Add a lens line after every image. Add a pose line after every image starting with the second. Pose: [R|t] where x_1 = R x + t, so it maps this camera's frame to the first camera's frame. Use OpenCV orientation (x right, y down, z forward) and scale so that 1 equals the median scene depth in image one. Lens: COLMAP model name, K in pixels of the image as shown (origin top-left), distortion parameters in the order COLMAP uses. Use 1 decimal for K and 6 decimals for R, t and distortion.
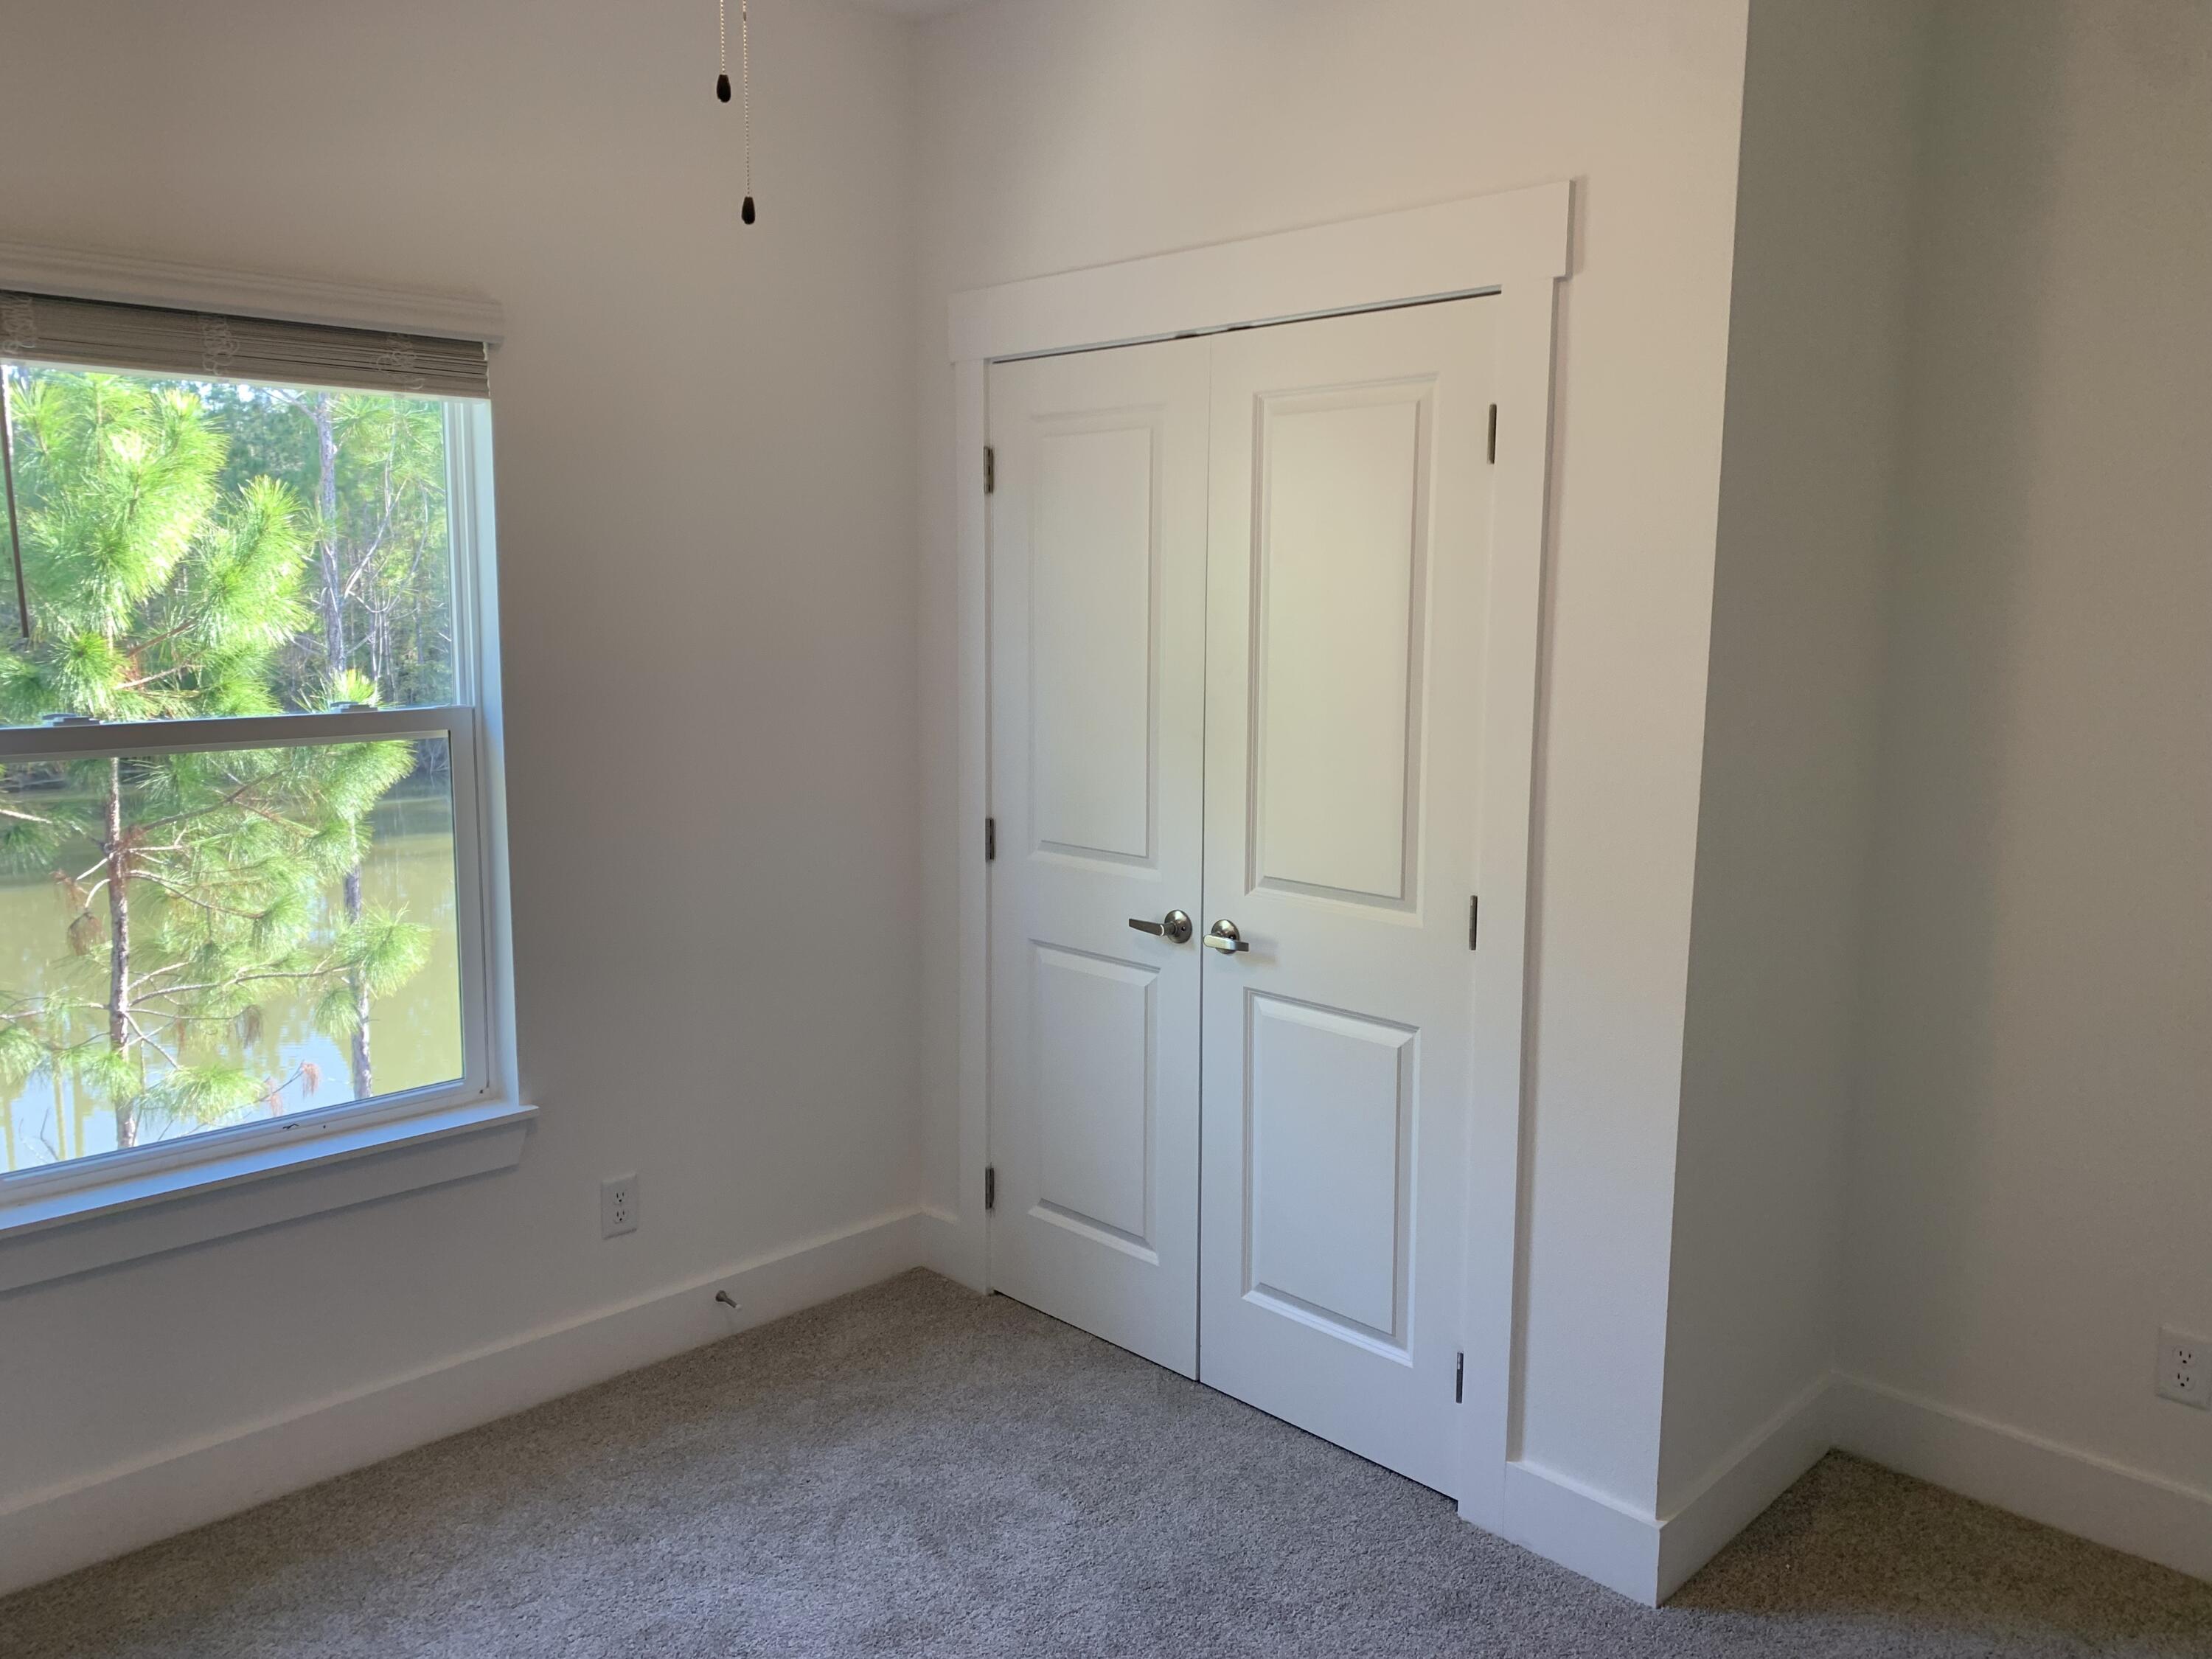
lens RADIAL K [[1675.0, 0, 1066.8], [0, 1675.0, 806.8], [0, 0, 1]] dist [0.029815, -0.022858]
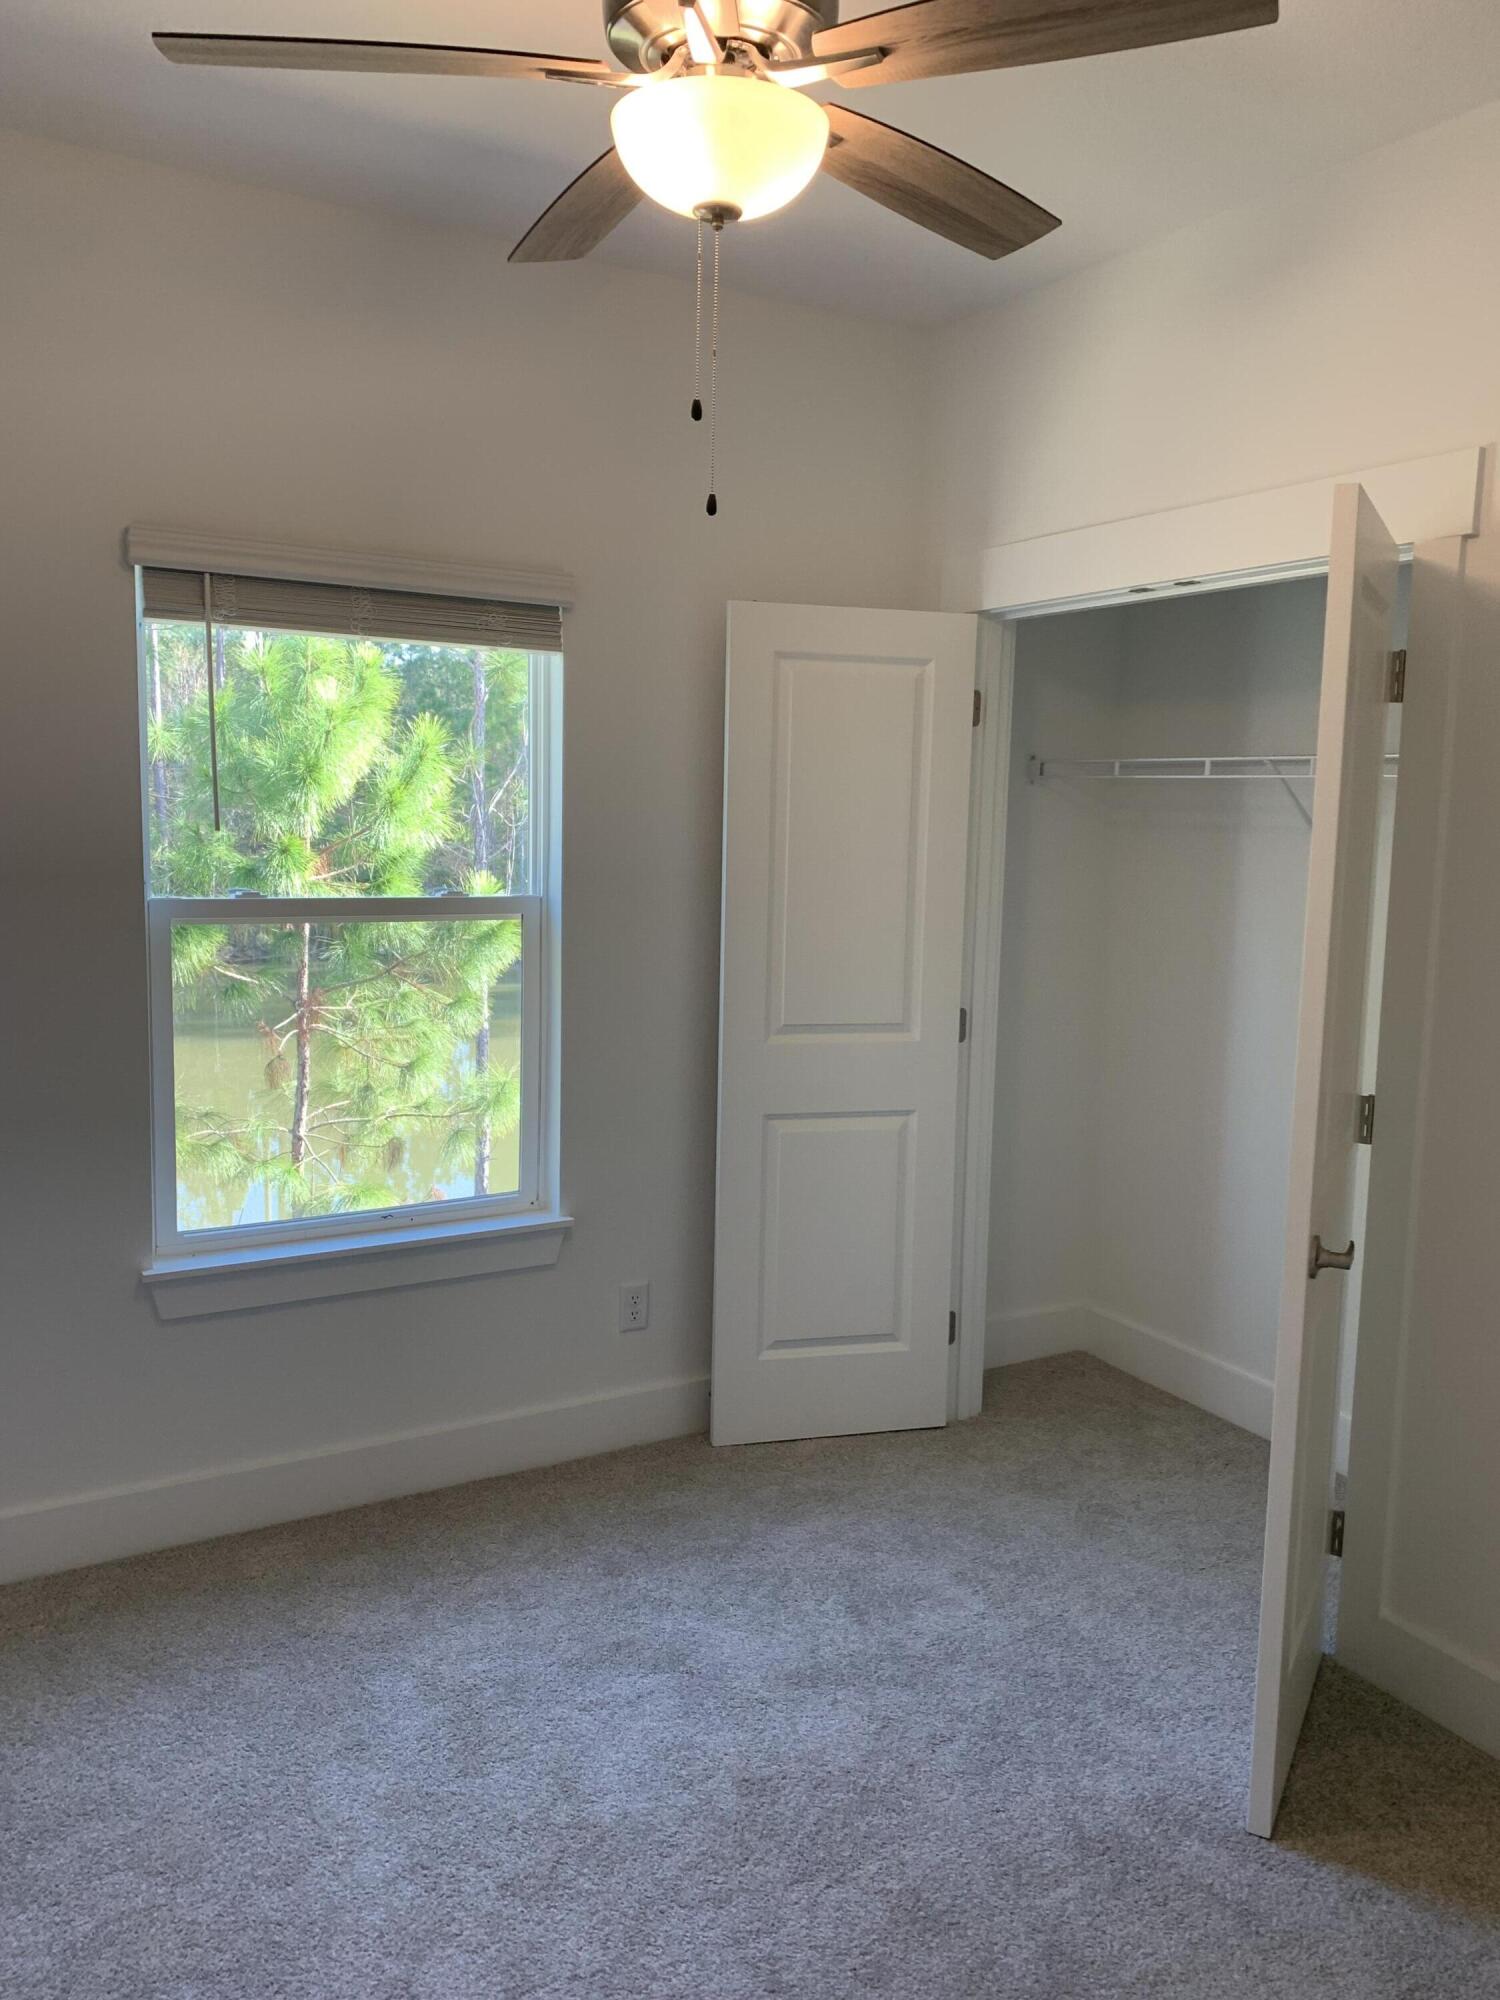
lens RADIAL K [[1514.5, 0, 763.7], [0, 1514.5, 998.3], [0, 0, 1]] dist [0.029815, -0.022858]
pose [[0.971331, 0.049445, -0.232531, 0.039119], [-0.051845, 0.998646, -0.004216, 0.006245], [0.232008, 0.016151, 0.972580, -0.029895]]
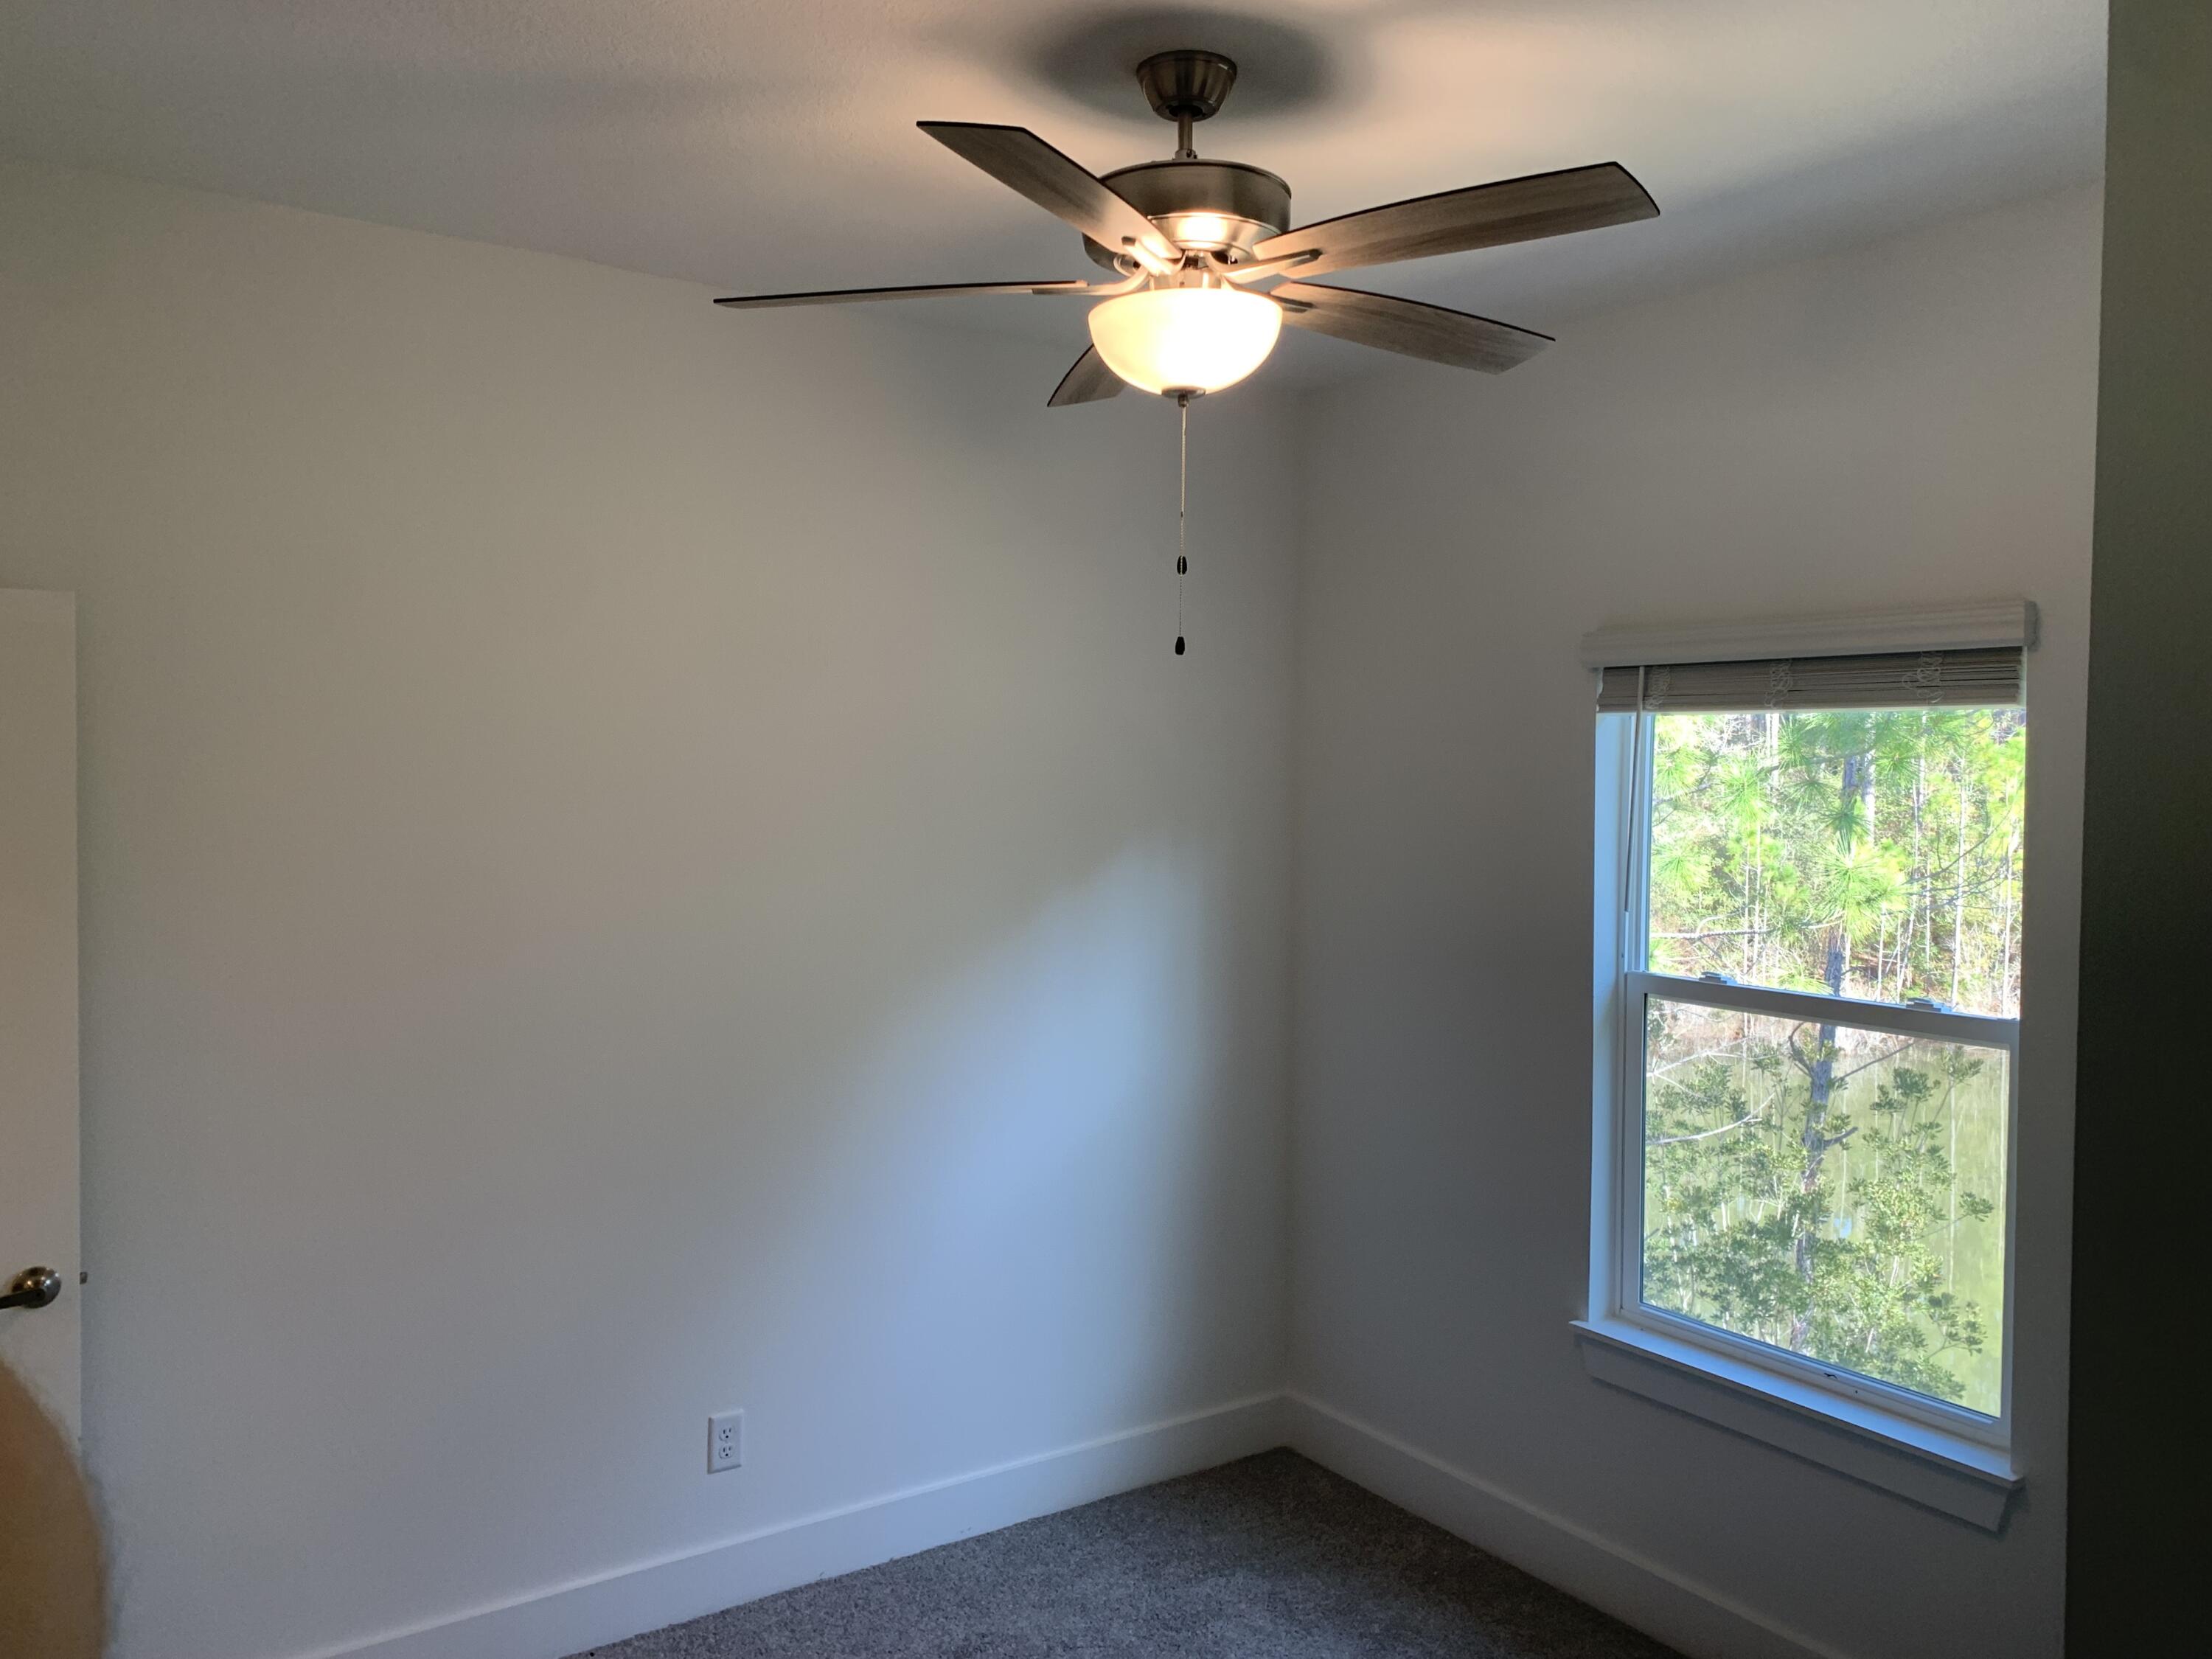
lens RADIAL K [[1691.5, 0, 1106.0], [0, 1691.5, 829.5], [0, 0, 1]] dist [0.146029, -0.306728]
pose [[-0.172584, 0.025450, -0.984666, 0.350813], [-0.149235, 0.987450, 0.051679, -0.072869], [0.973624, 0.155866, -0.166620, 0.335931]]
